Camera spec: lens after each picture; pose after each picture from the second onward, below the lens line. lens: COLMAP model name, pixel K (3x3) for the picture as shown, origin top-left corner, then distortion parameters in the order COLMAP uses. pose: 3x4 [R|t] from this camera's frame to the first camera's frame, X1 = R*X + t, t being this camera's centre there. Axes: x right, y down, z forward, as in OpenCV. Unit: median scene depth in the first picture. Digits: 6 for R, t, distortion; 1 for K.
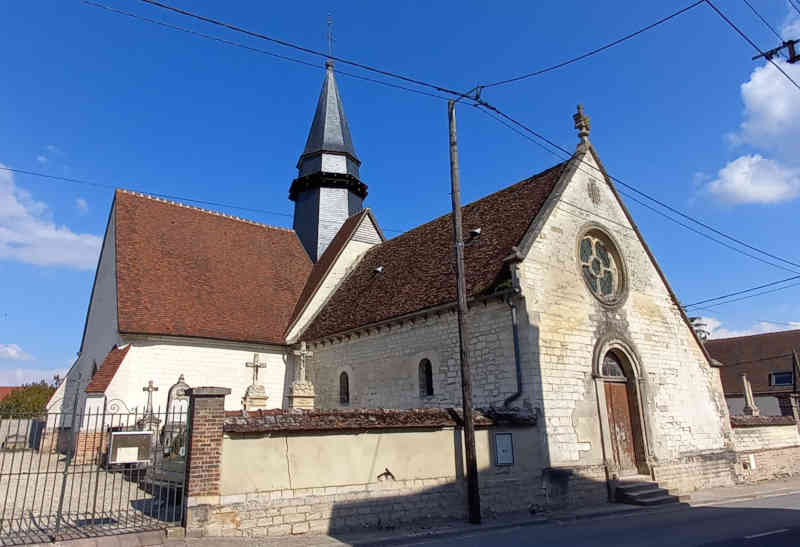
lens RADIAL K [[513.3, 0, 385.7], [0, 513.3, 266.2], [0, 0, 1]] dist [0.006001, 0.002119]
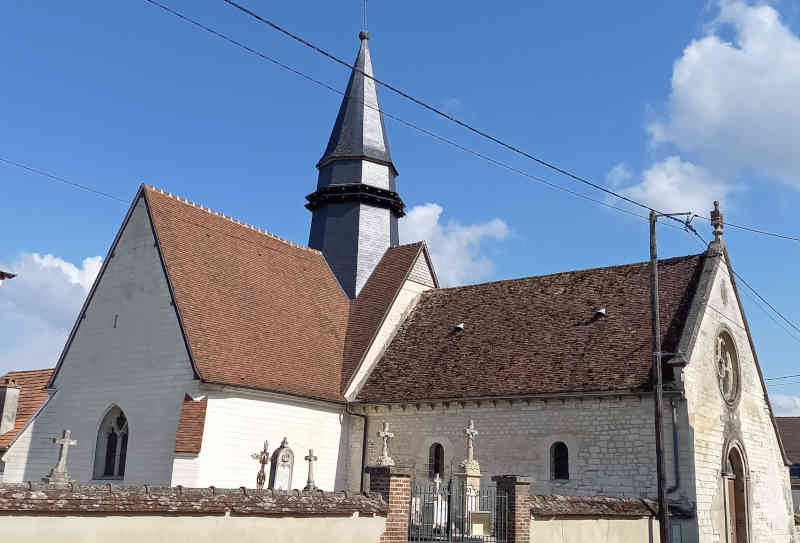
lens RADIAL K [[805.8, 0, 400.0], [0, 805.8, 271.5], [0, 0, 1]] dist [0.076550, -0.006658]
pose [[0.956702, 0.120746, 0.264844, -0.658650], [-0.129766, 0.991403, 0.016762, -0.130675], [-0.260543, -0.050404, 0.964145, -0.408788]]
